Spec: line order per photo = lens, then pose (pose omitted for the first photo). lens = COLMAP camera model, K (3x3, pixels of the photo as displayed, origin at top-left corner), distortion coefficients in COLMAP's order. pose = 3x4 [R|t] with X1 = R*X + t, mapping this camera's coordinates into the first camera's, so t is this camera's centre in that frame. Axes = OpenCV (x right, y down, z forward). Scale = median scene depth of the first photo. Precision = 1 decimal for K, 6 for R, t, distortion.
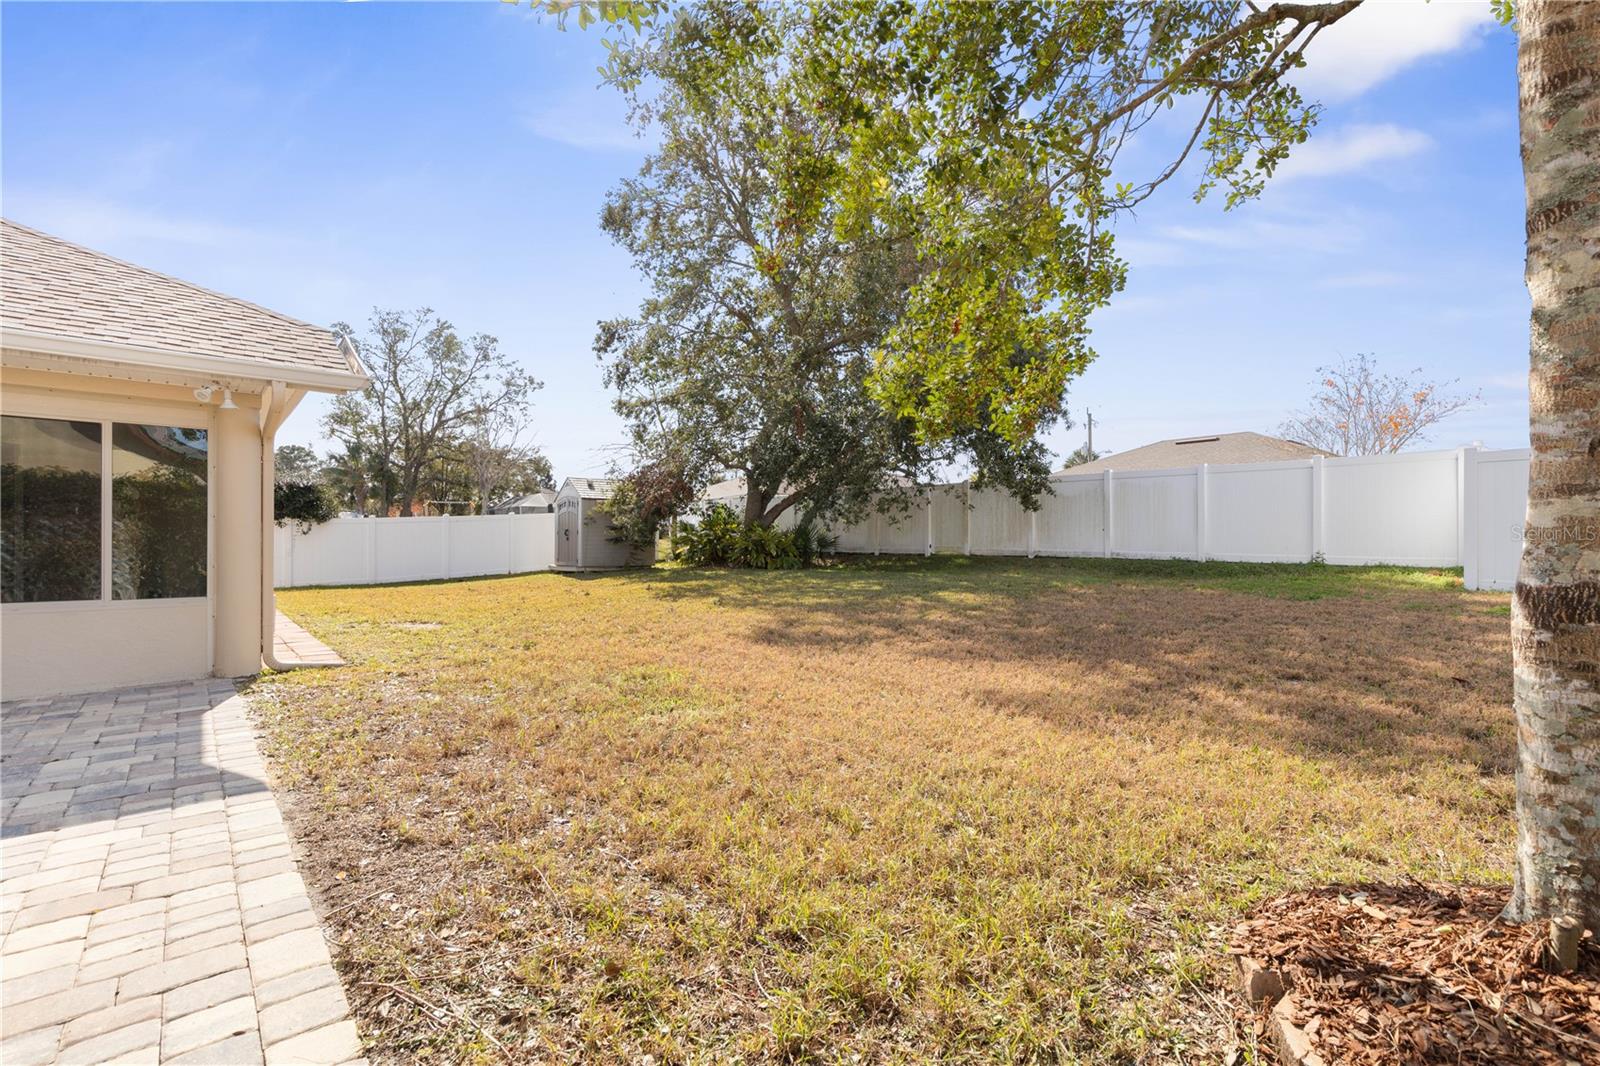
lens RADIAL K [[723.9, 0, 802.6], [0, 723.9, 534.2], [0, 0, 1]] dist [0.002825, 0.000665]
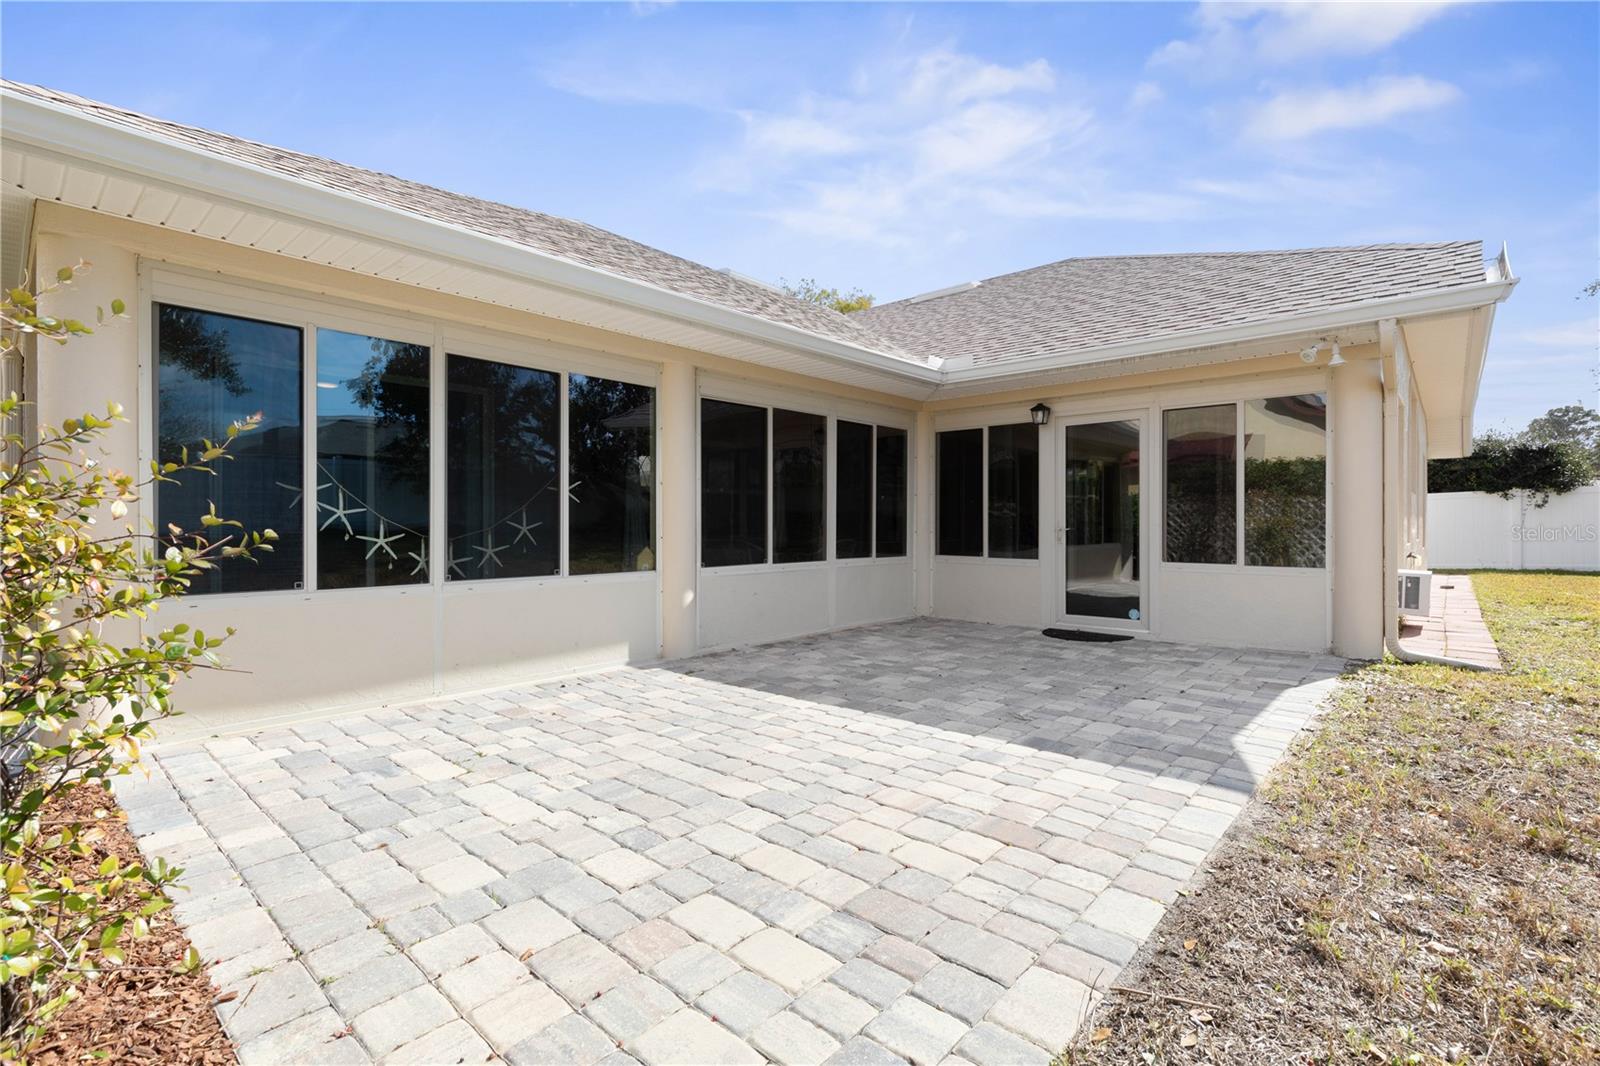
lens RADIAL K [[723.9, 0, 796.6], [0, 723.9, 520.6], [0, 0, 1]] dist [0.002825, 0.000665]
pose [[0.158245, 0.000319, -0.987400, 0.016754], [0.013381, 0.999907, 0.002468, 0.026340], [0.987309, -0.013603, 0.158226, 0.362366]]
